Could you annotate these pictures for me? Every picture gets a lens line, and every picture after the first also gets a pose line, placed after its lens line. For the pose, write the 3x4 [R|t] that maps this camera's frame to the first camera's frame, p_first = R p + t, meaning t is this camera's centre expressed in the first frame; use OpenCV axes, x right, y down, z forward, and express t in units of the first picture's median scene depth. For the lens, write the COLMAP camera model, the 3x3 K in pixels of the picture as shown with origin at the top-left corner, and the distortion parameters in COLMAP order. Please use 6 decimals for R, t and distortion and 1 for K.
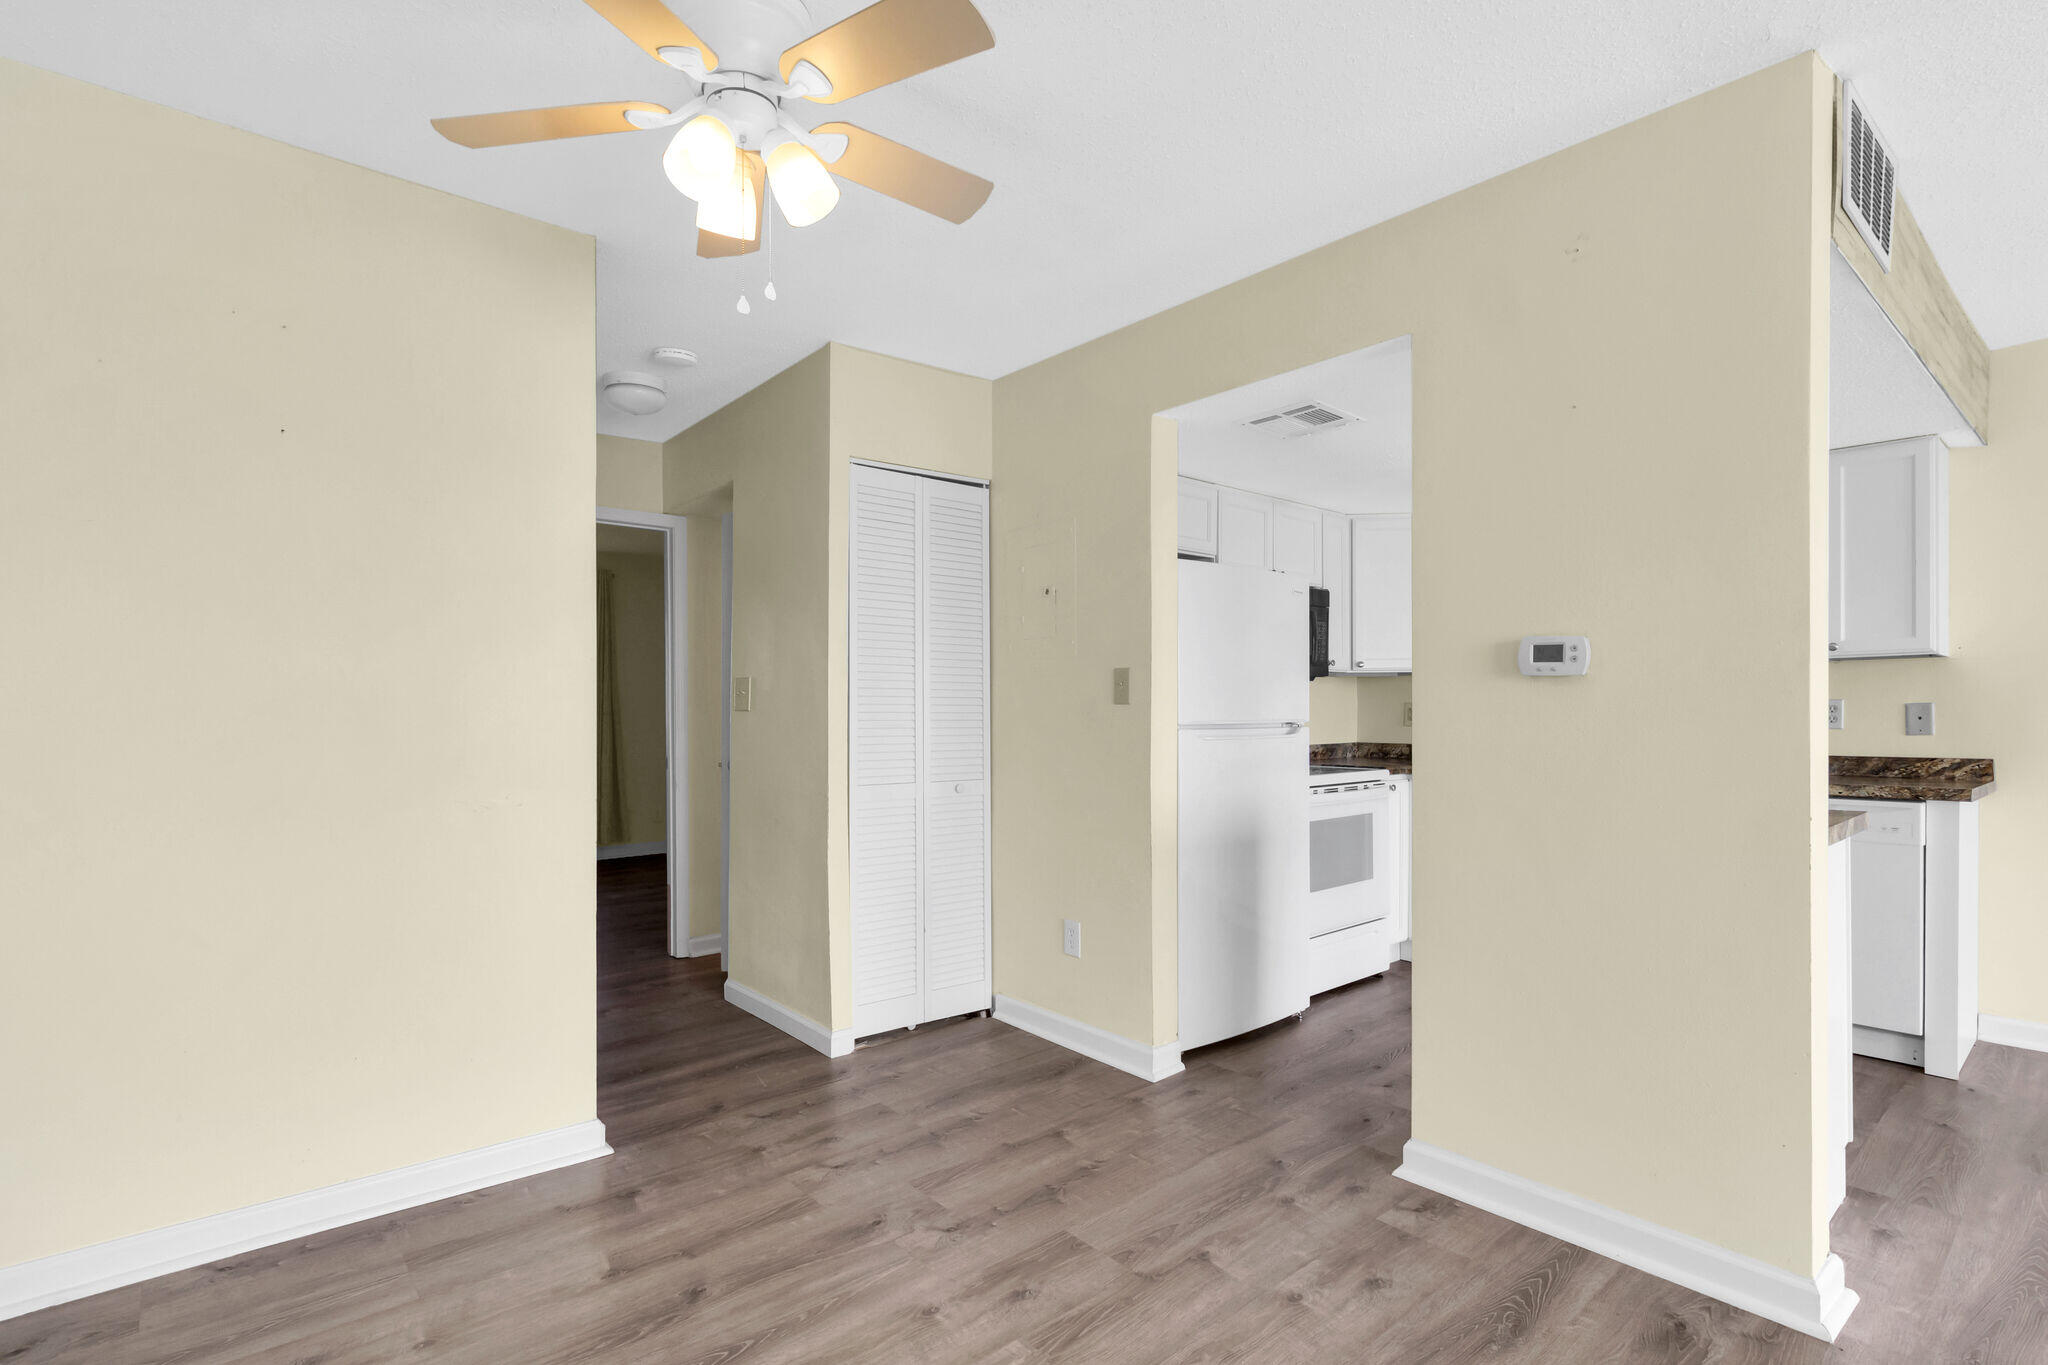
lens RADIAL K [[958.3, 0, 1024.1], [0, 958.3, 732.8], [0, 0, 1]] dist [-0.011865, 0.001640]
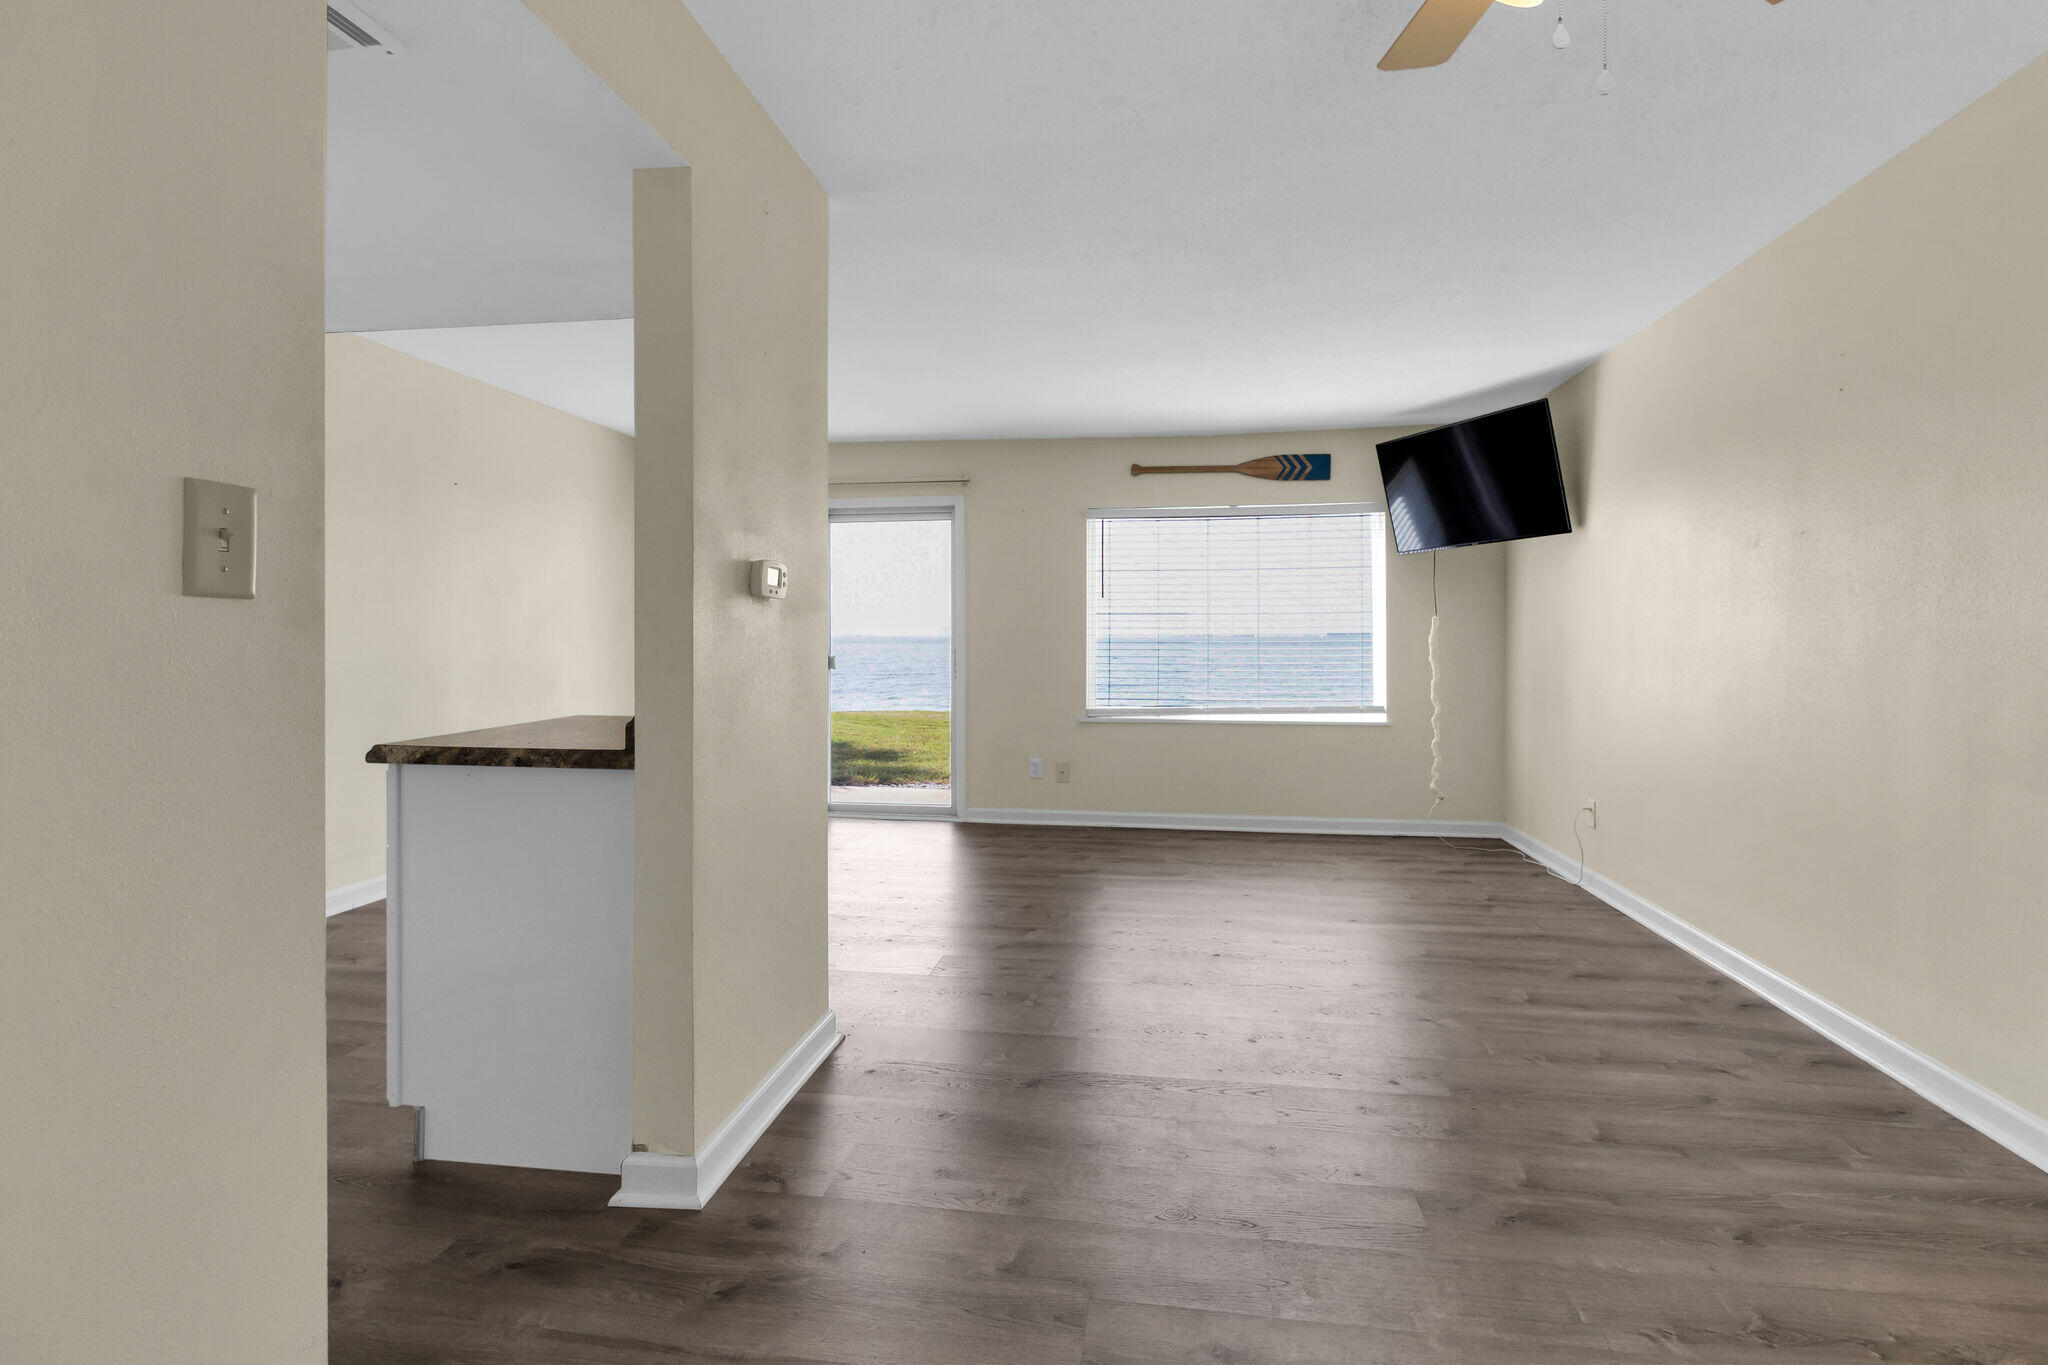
lens RADIAL K [[981.4, 0, 1030.0], [0, 981.4, 632.1], [0, 0, 1]] dist [0.003284, -0.001187]
pose [[-0.655115, 0.004968, 0.755513, -0.317846], [0.016119, 0.999843, 0.007403, -0.015311], [-0.755357, 0.017028, -0.655092, 1.011200]]
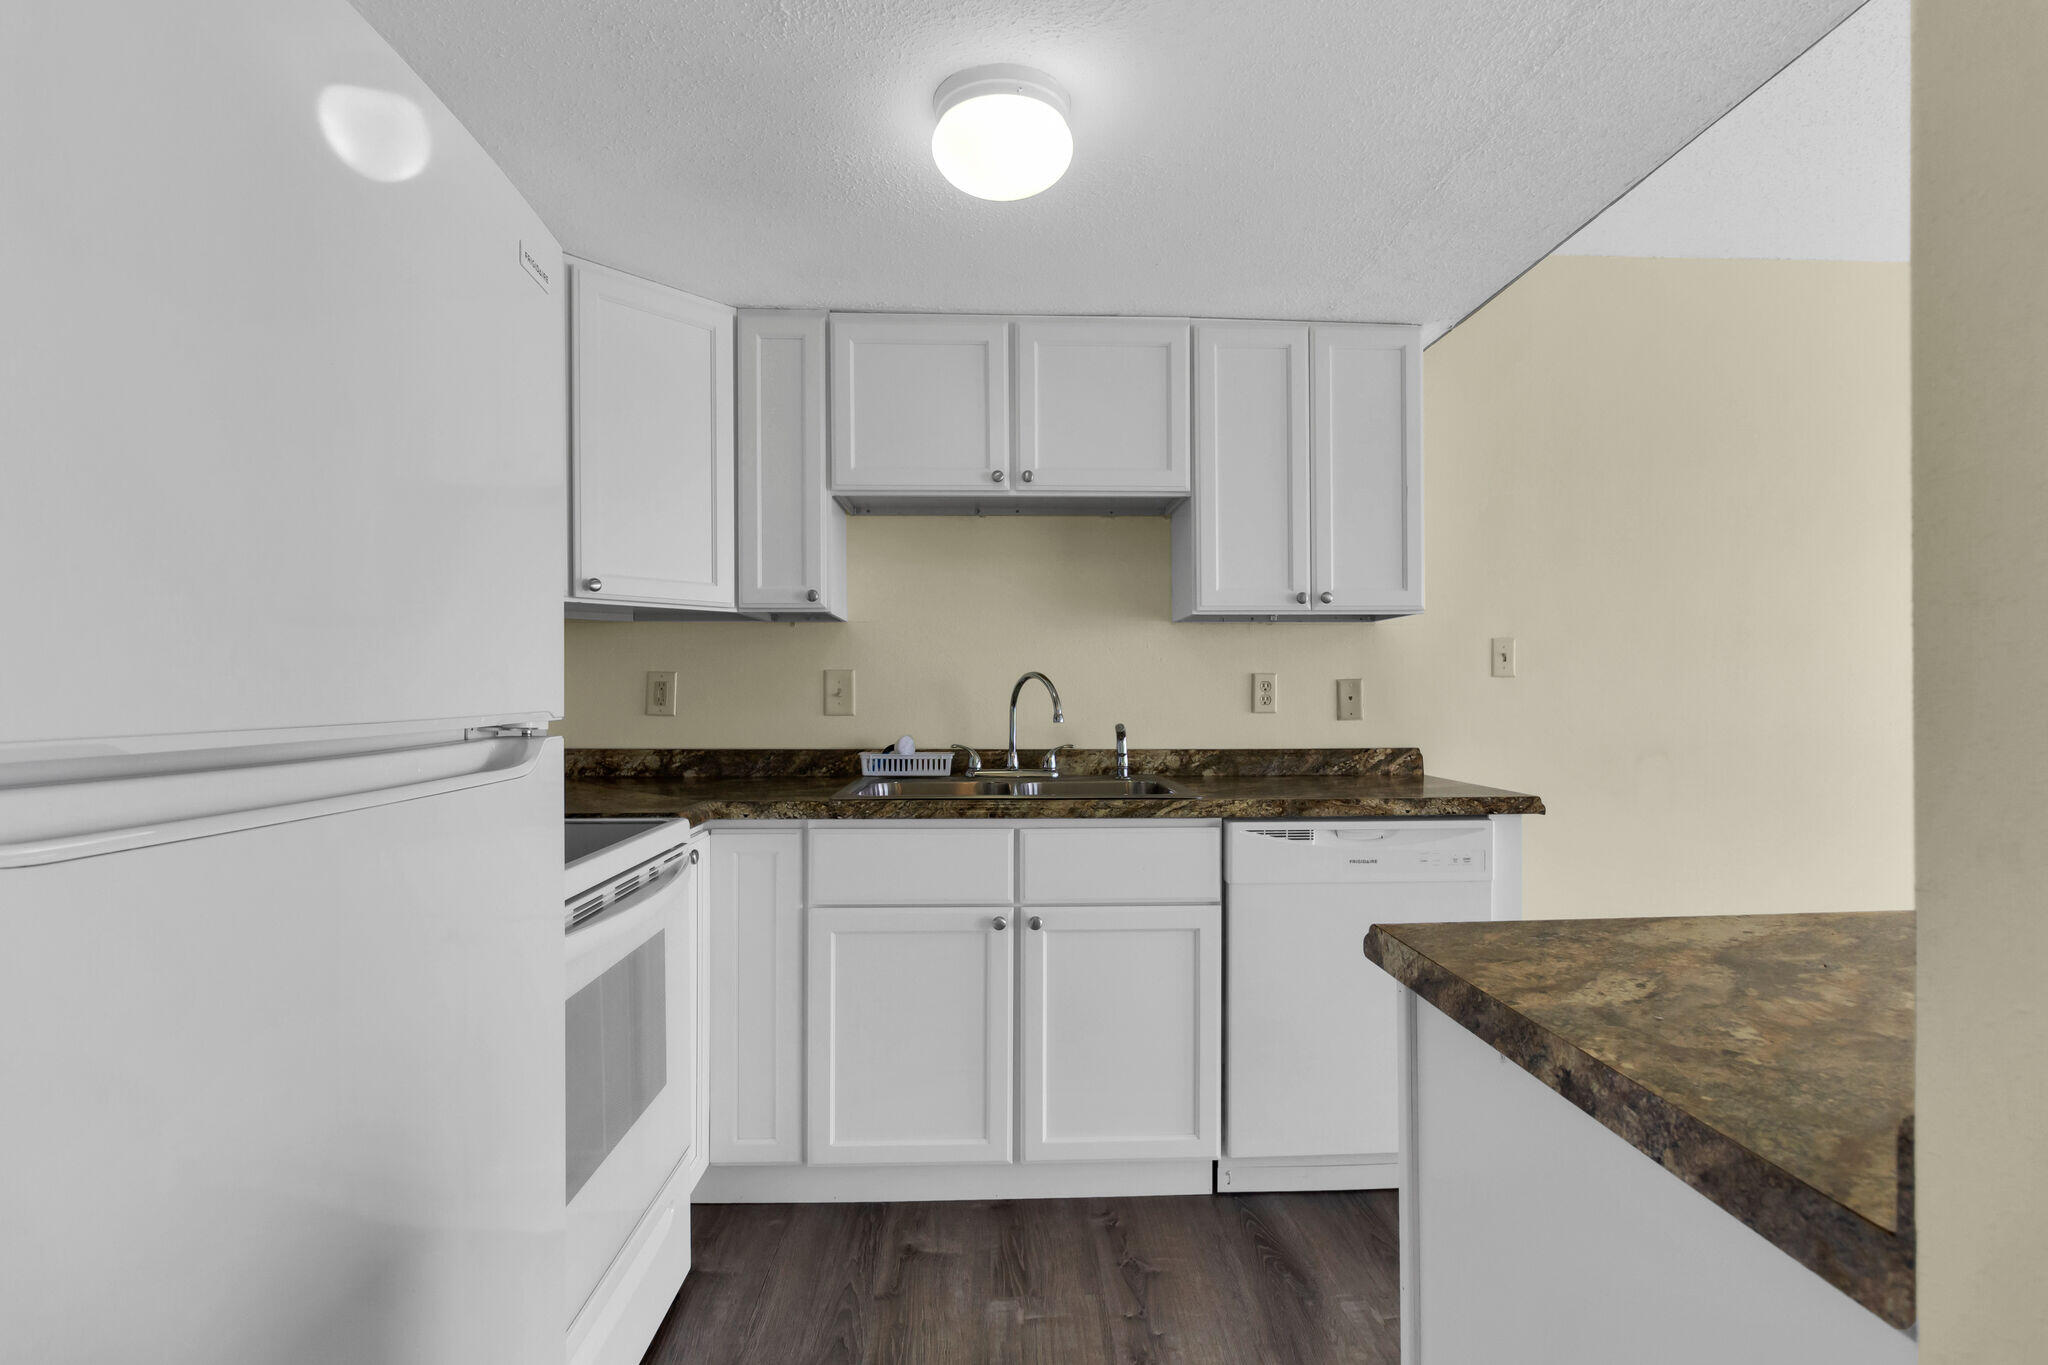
lens RADIAL K [[981.4, 0, 1049.3], [0, 981.4, 675.7], [0, 0, 1]] dist [0.003284, -0.001187]
pose [[0.601762, 0.012013, 0.798585, 0.159954], [0.017781, 0.999438, -0.028432, -0.016995], [-0.798477, 0.031309, 0.601210, 0.791351]]
